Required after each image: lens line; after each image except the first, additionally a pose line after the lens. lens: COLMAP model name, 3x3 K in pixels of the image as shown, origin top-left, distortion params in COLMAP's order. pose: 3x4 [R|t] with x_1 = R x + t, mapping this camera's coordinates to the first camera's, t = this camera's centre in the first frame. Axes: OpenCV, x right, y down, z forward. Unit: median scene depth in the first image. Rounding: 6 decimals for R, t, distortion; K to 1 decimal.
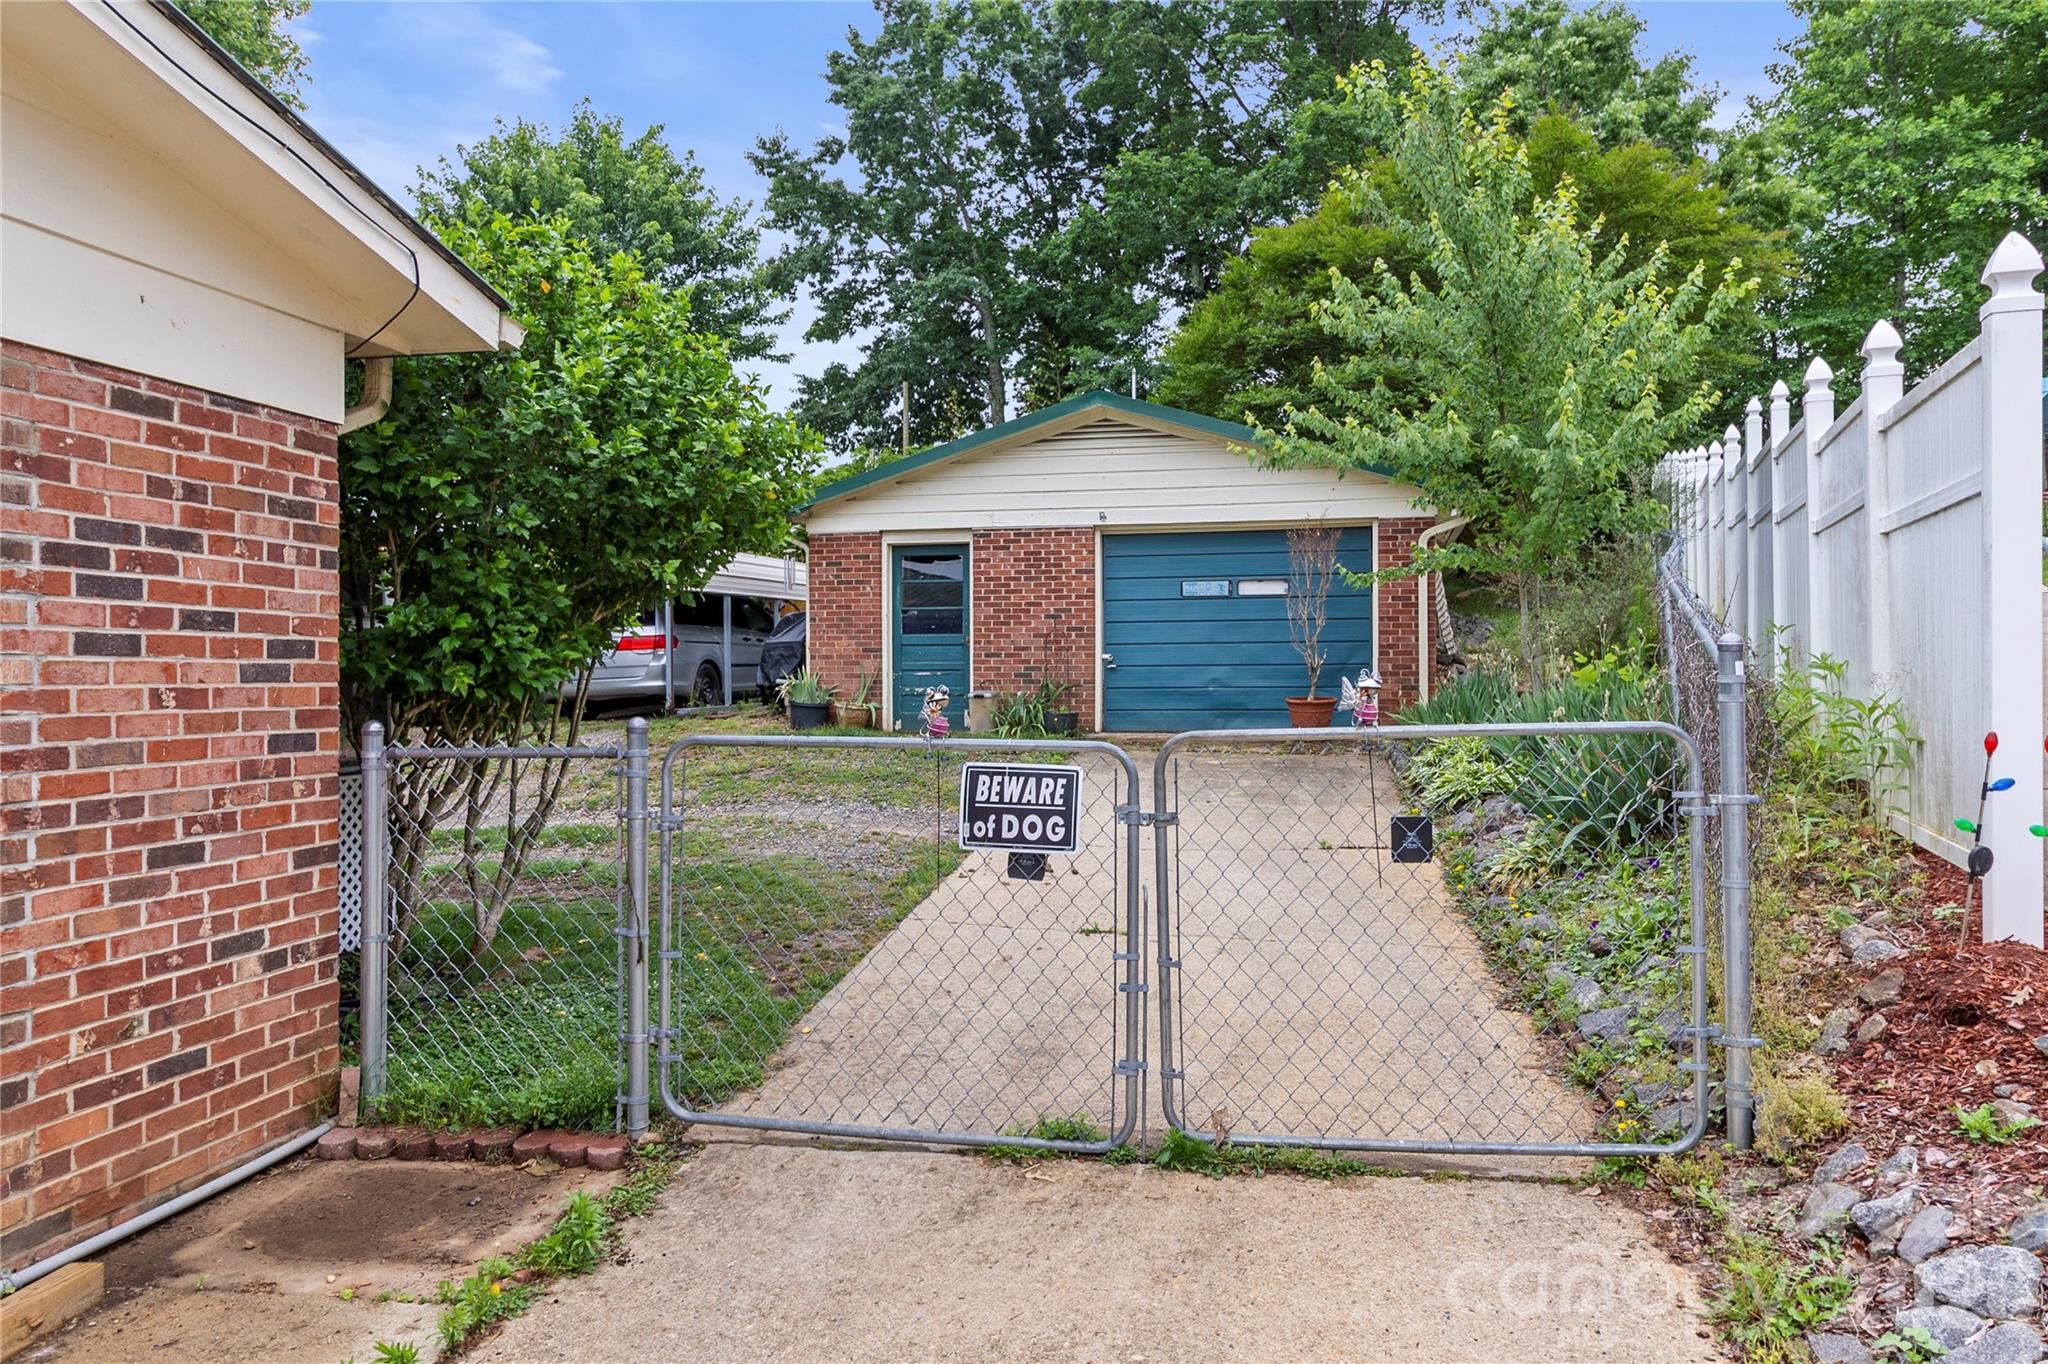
lens RADIAL K [[1423.3, 0, 1024.0], [0, 1423.3, 682.0], [0, 0, 1]] dist [0.004312, 0.002761]
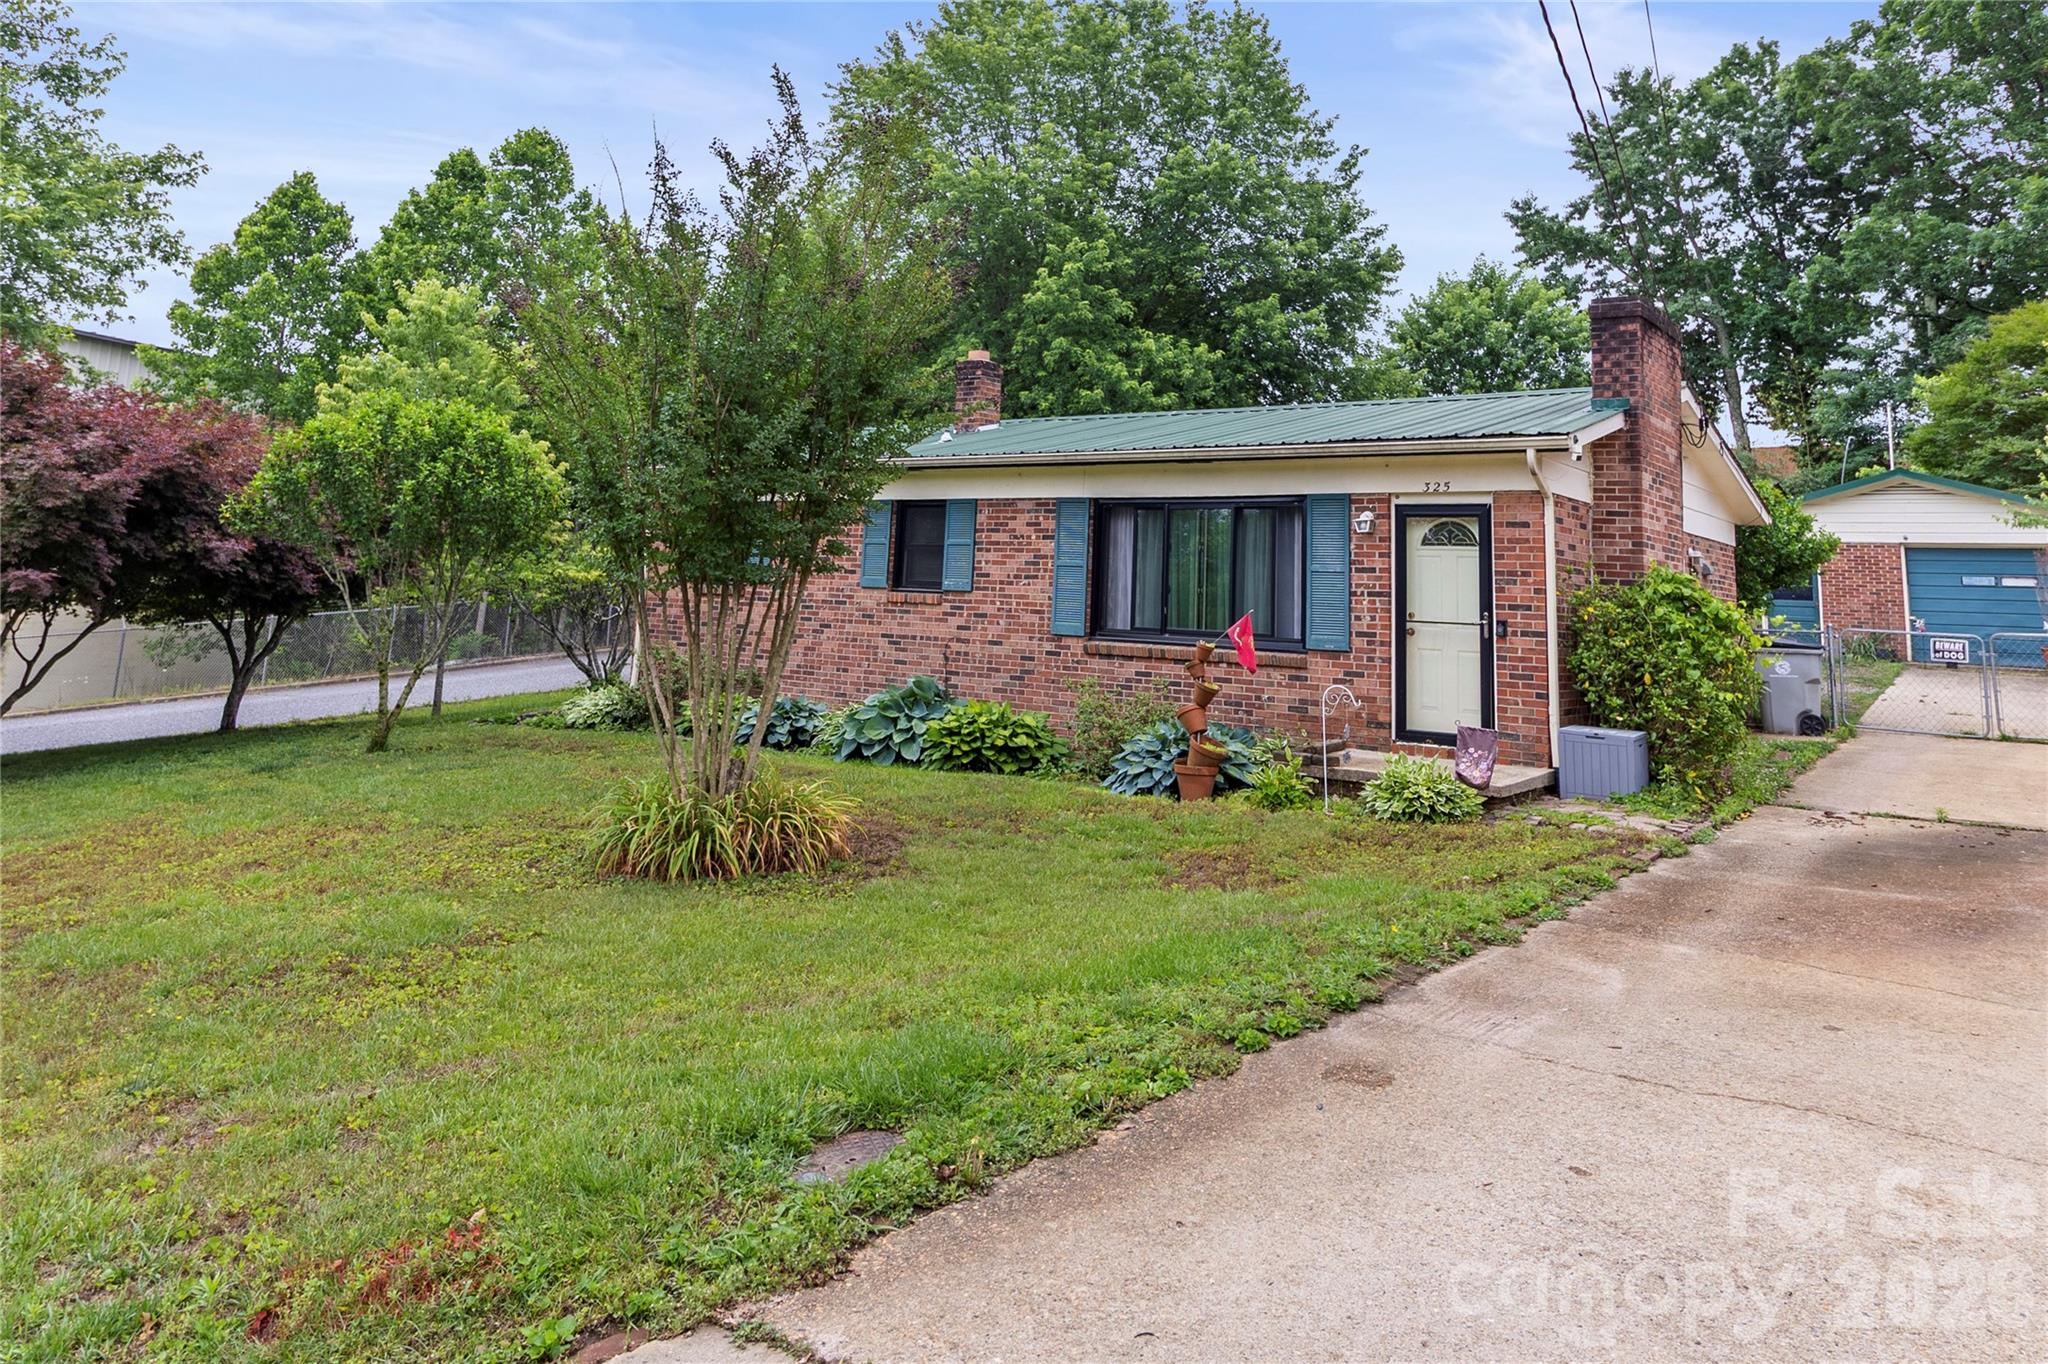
lens RADIAL K [[1404.0, 0, 978.5], [0, 1404.0, 354.0], [0, 0, 1]] dist [-0.000316, 0.000796]
pose [[0.892008, -0.032643, -0.450839, -0.076134], [-0.055030, 0.982128, -0.179990, 0.015994], [0.448657, 0.185362, 0.874270, -0.464239]]
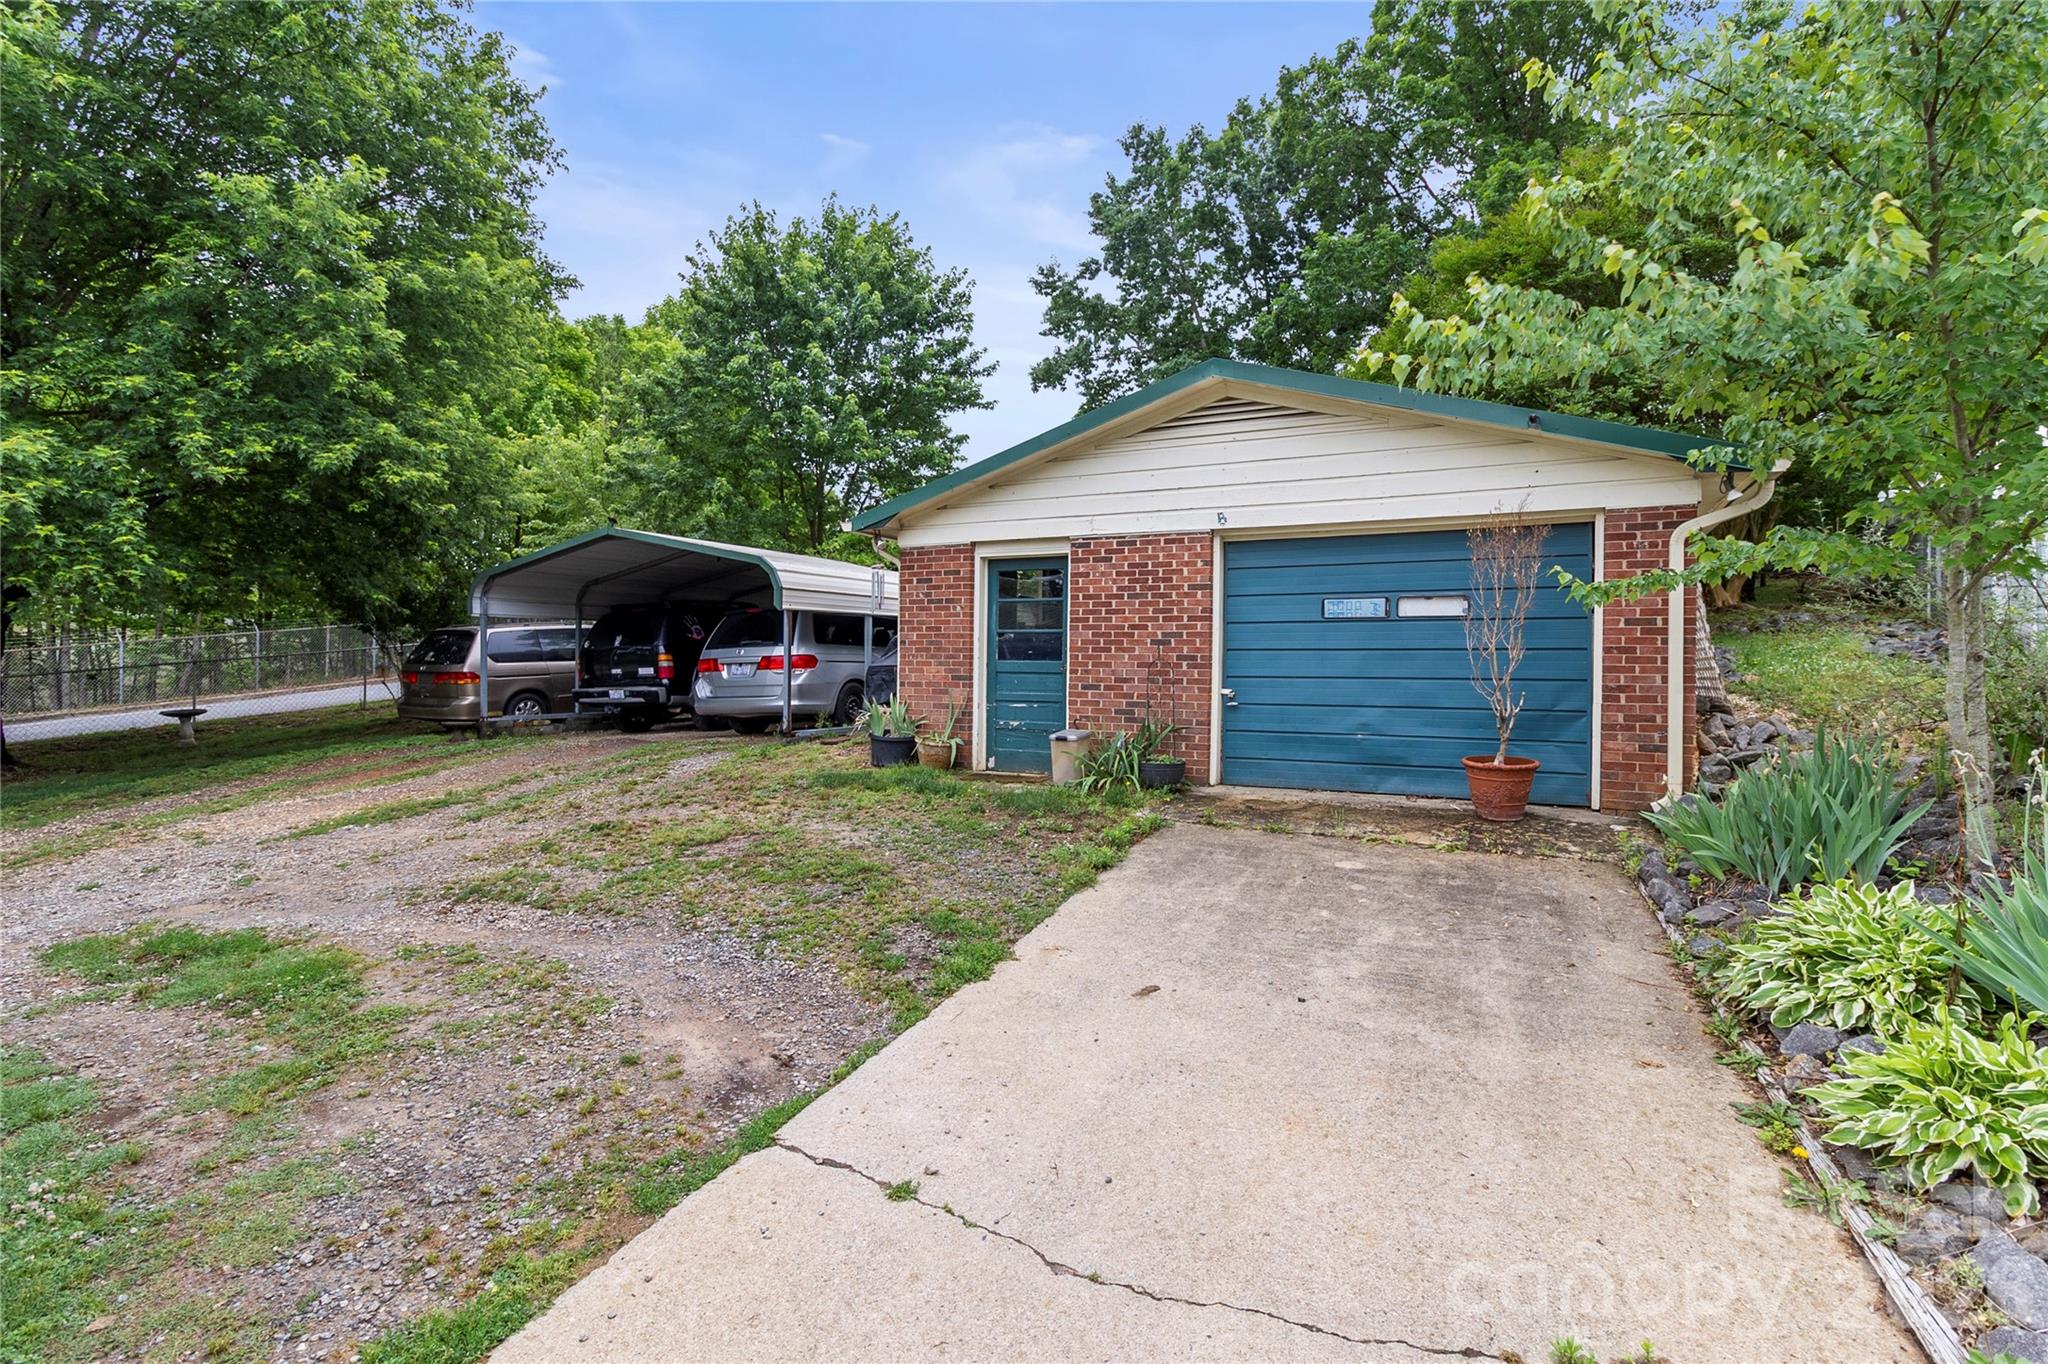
lens RADIAL K [[980.2, 0, 1024.0], [0, 980.2, 682.0], [0, 0, 1]] dist [-0.007926, 0.000099]
pose [[0.971063, 0.017968, -0.238148, 0.034174], [-0.016354, 0.999828, 0.008753, -0.011389], [0.238264, -0.004605, 0.971189, 0.185019]]
